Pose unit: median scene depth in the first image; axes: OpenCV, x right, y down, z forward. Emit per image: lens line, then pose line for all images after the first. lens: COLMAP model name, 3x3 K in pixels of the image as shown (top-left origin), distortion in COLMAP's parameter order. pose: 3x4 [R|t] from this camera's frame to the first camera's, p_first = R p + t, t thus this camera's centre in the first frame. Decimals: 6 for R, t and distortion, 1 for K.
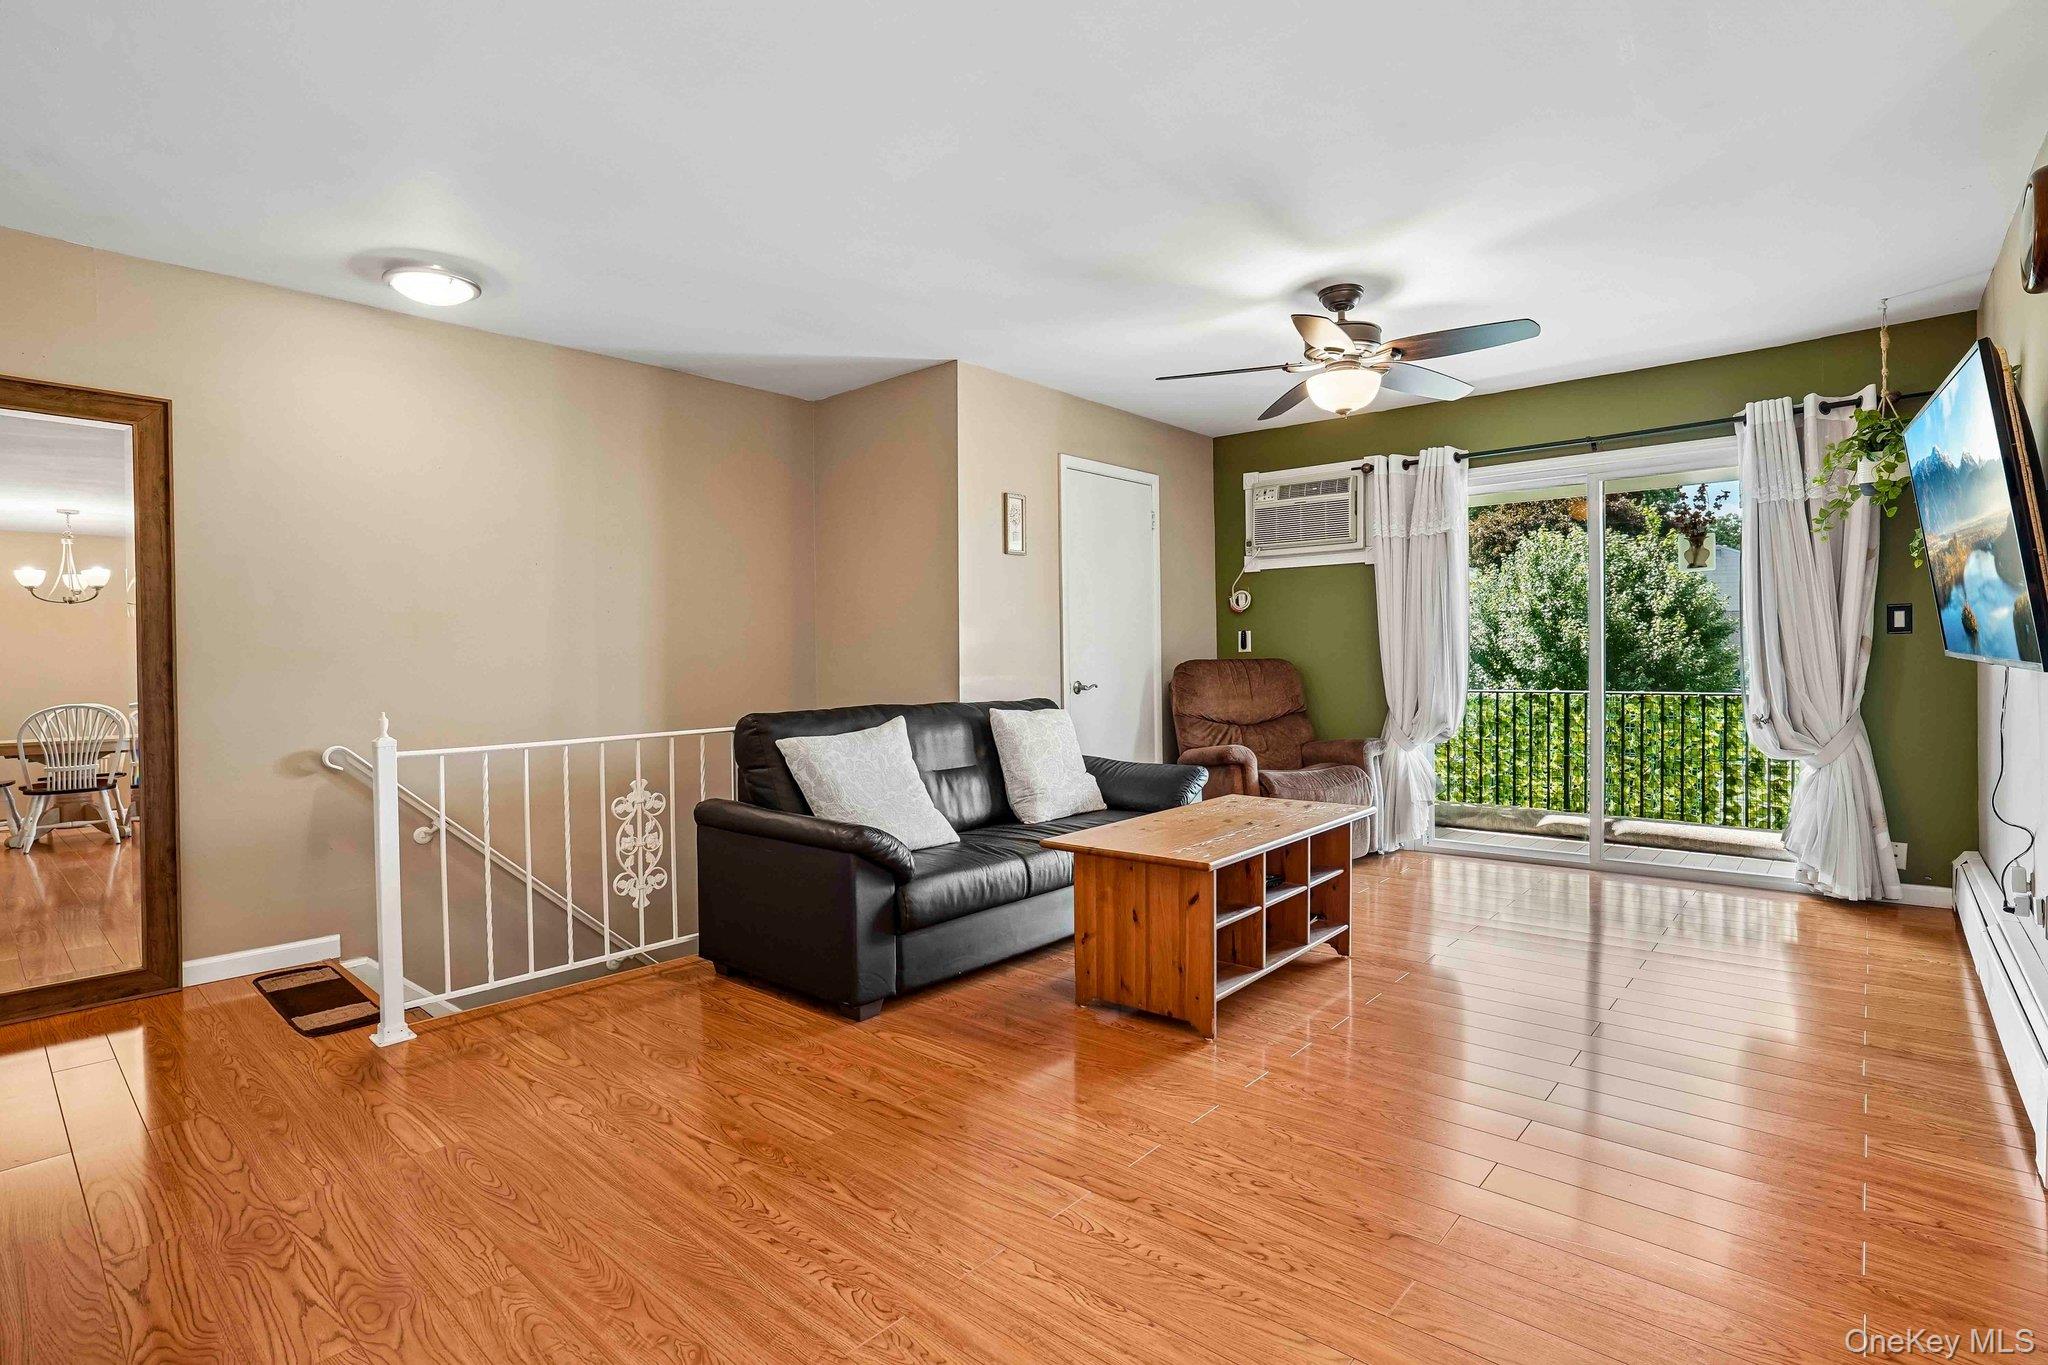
lens RADIAL K [[1005.9, 0, 1042.0], [0, 1005.9, 672.8], [0, 0, 1]] dist [-0.038434, 0.007648]
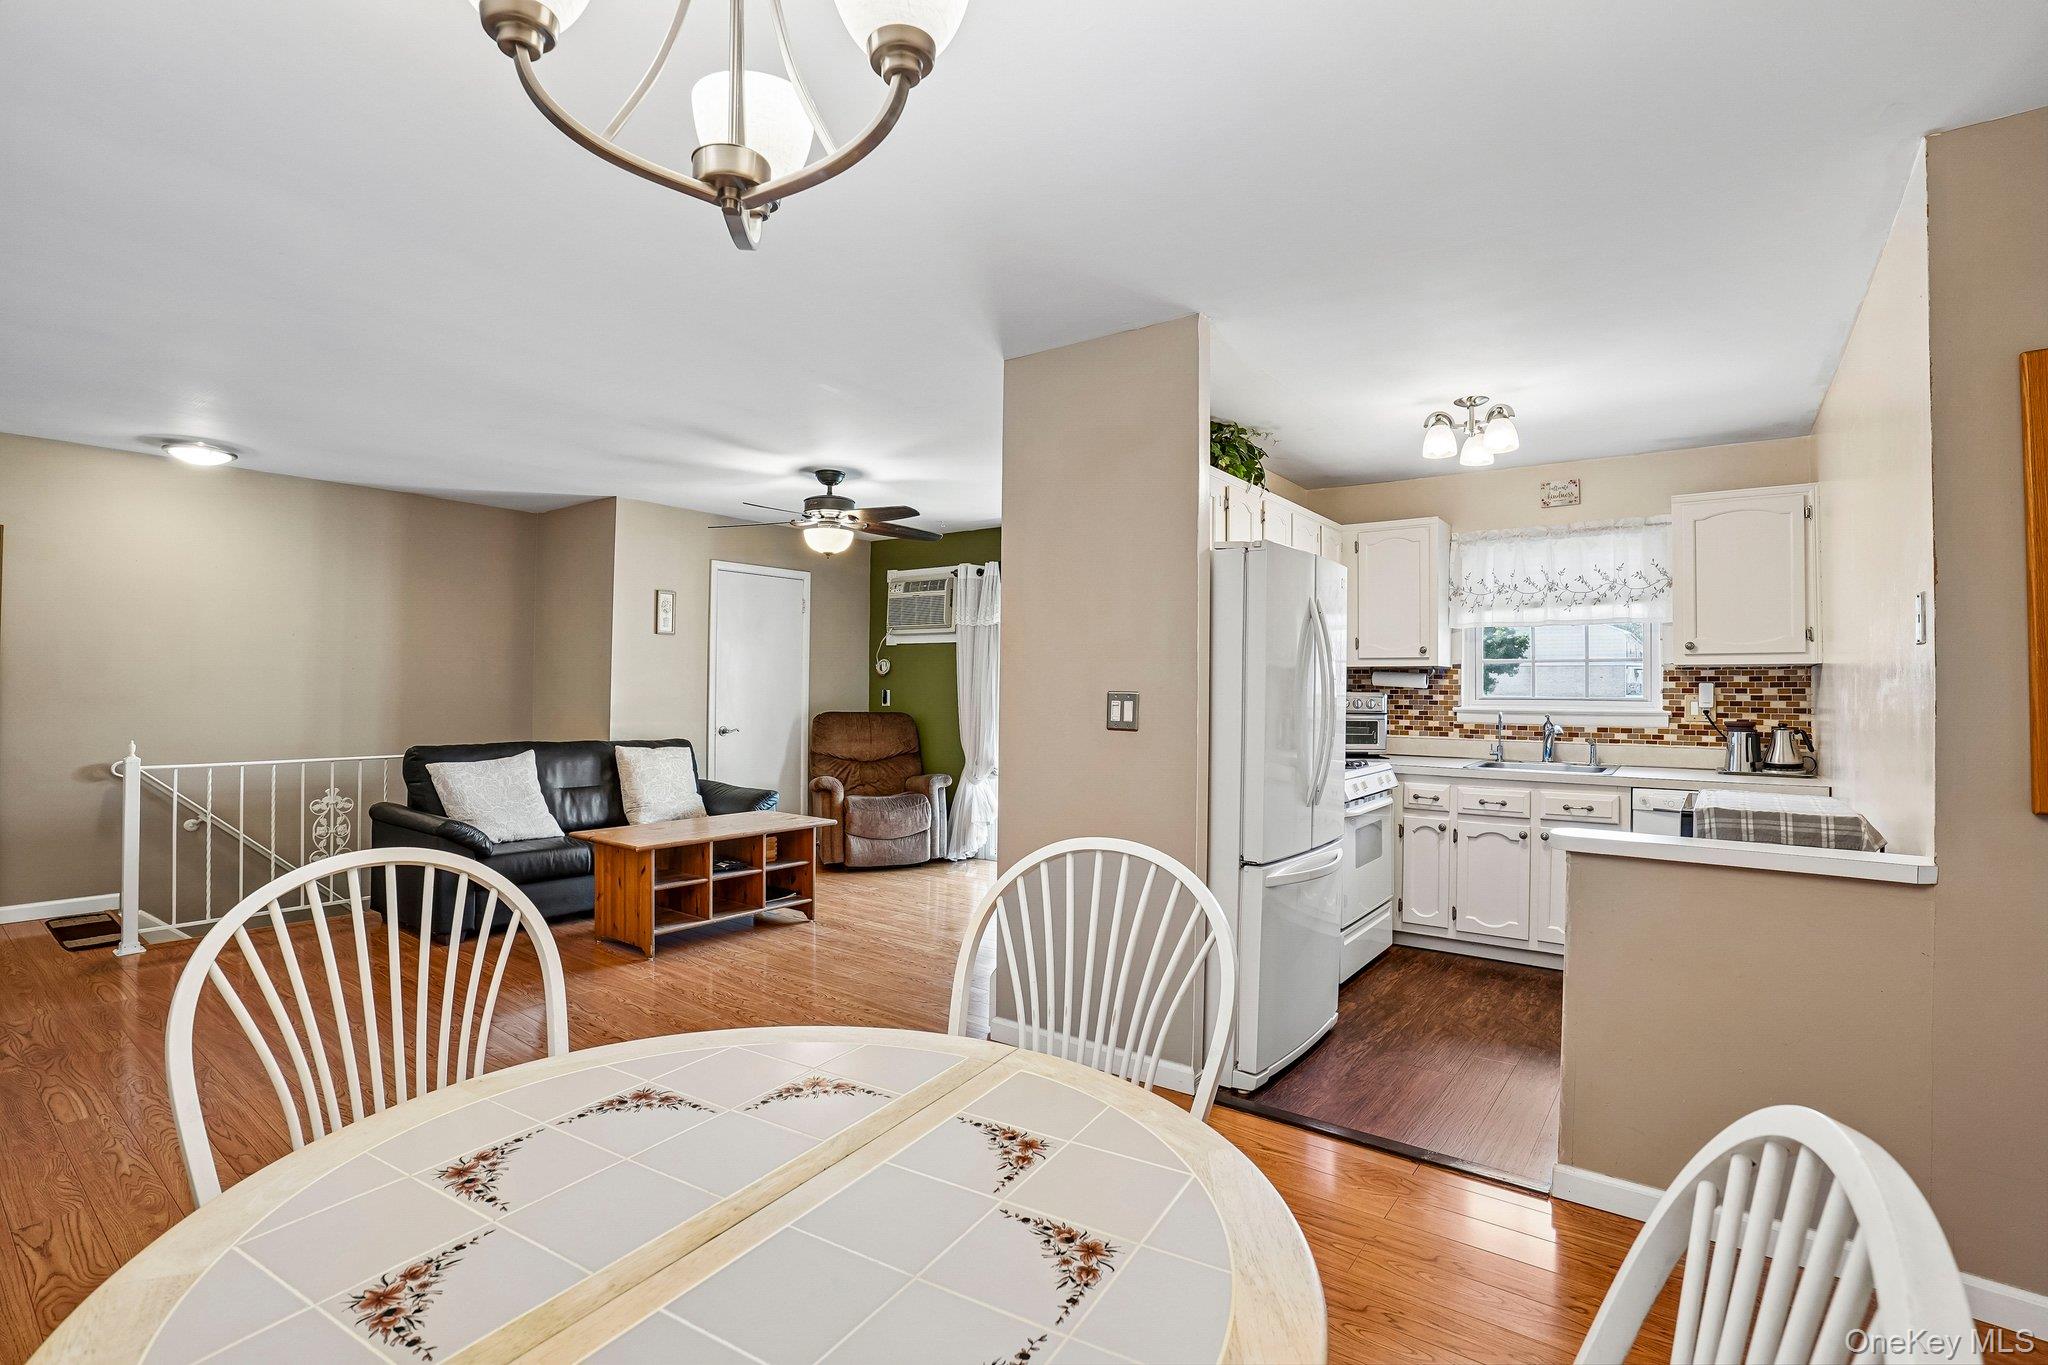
lens RADIAL K [[937.4, 0, 1026.7], [0, 937.4, 689.3], [0, 0, 1]] dist [-0.041409, 0.005431]
pose [[0.997915, 0.027415, 0.058429, 0.459003], [-0.026370, 0.999479, -0.018589, -0.036089], [-0.058908, 0.017010, 0.998118, -0.357612]]
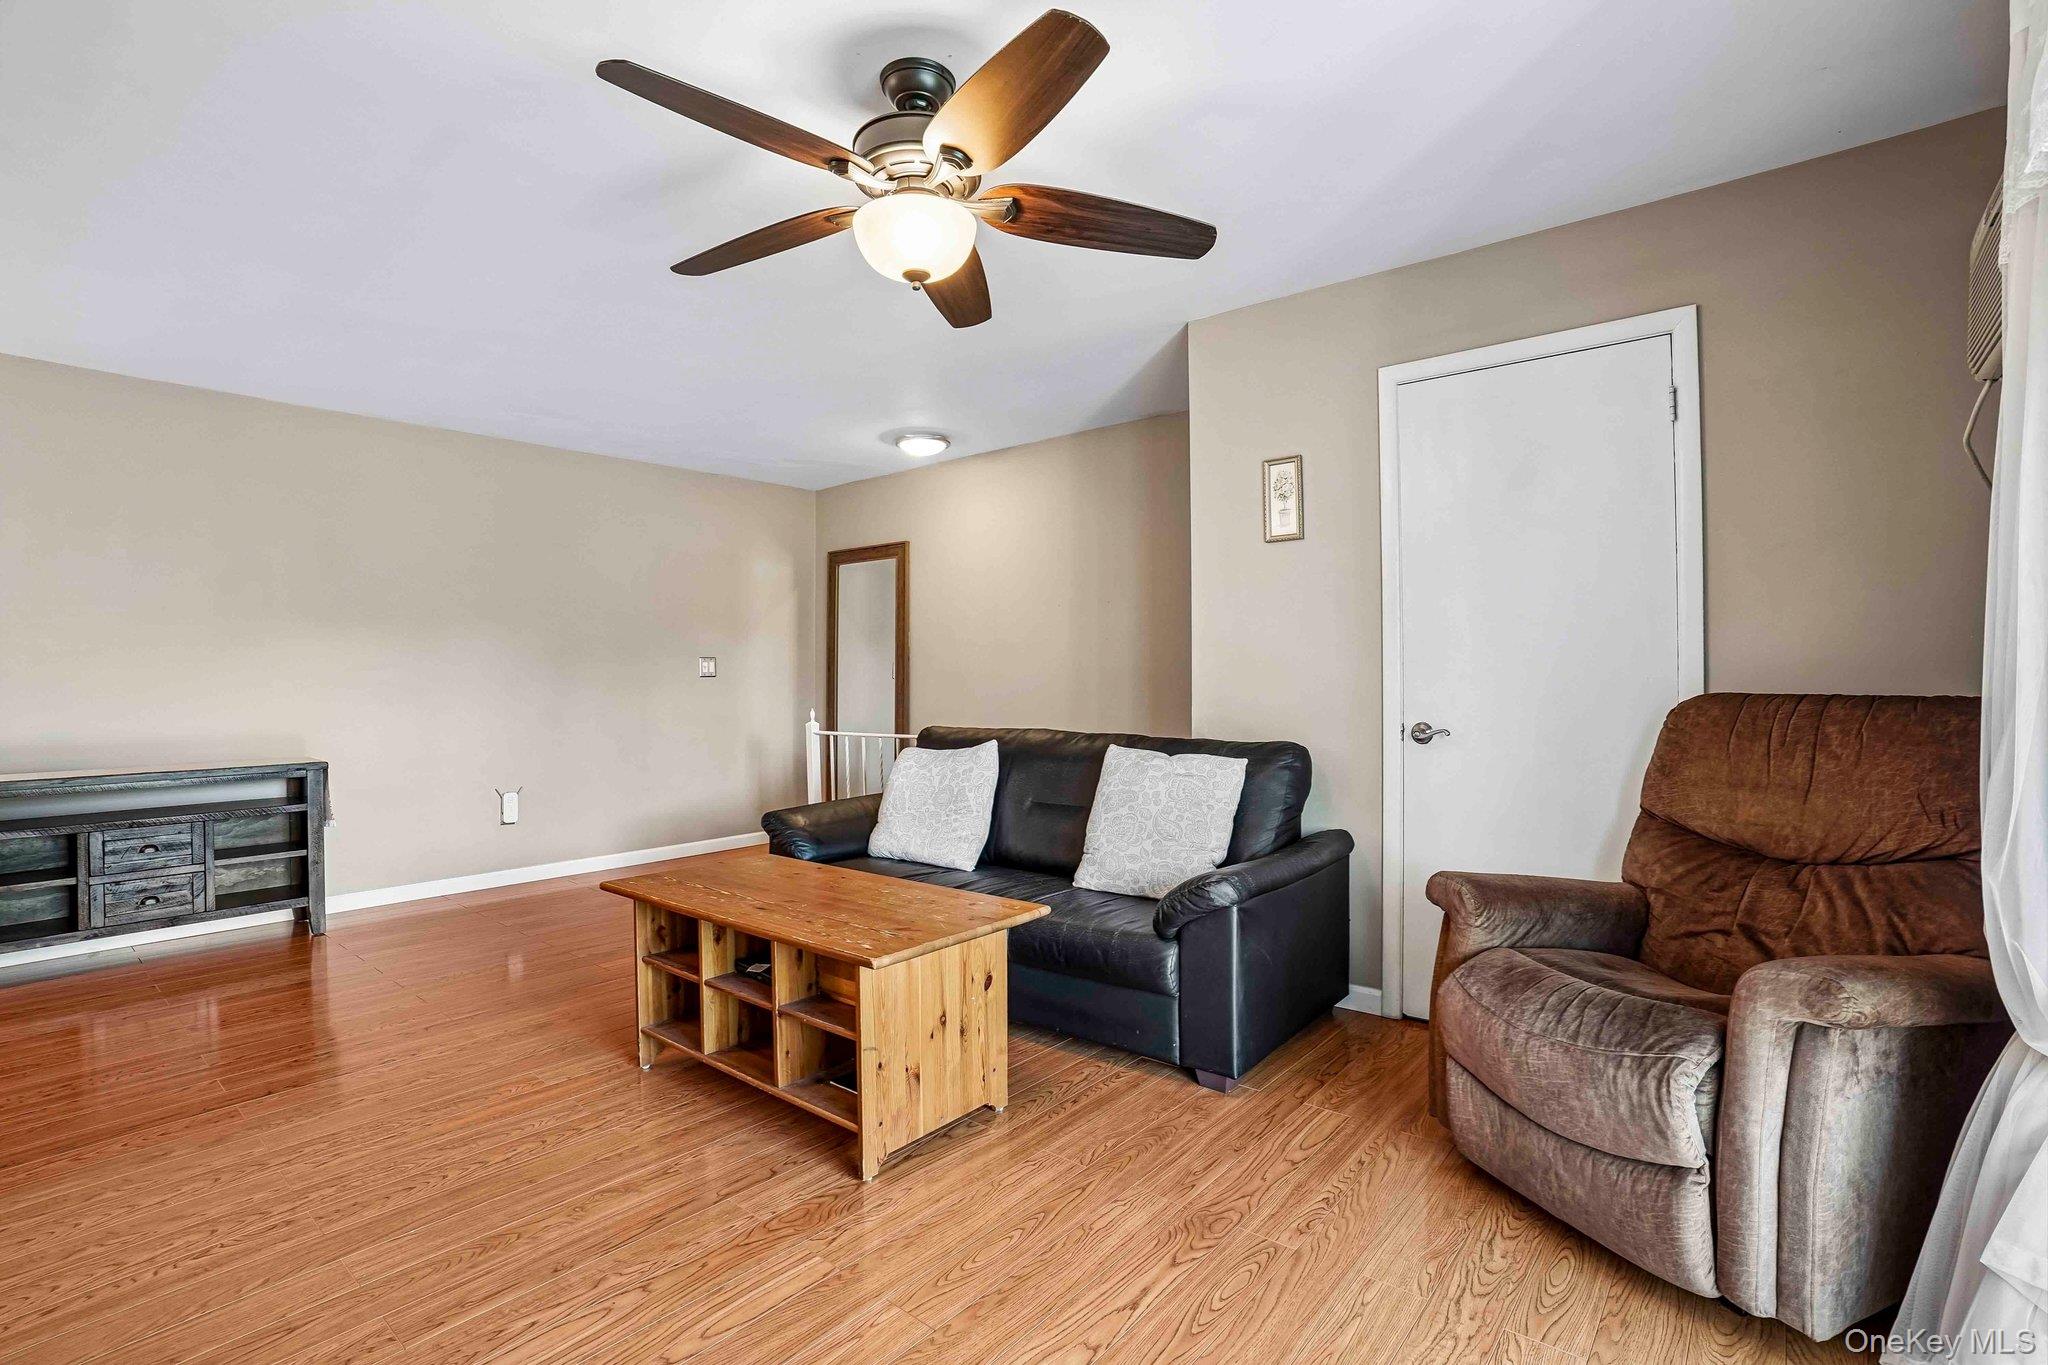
lens RADIAL K [[937.4, 0, 1009.6], [0, 937.4, 681.1], [0, 0, 1]] dist [-0.041409, 0.005431]
pose [[0.009255, 0.015832, -0.999832, 0.753192], [-0.011458, 0.999811, 0.015726, -0.028652], [0.999892, 0.011311, 0.009434, 0.931640]]
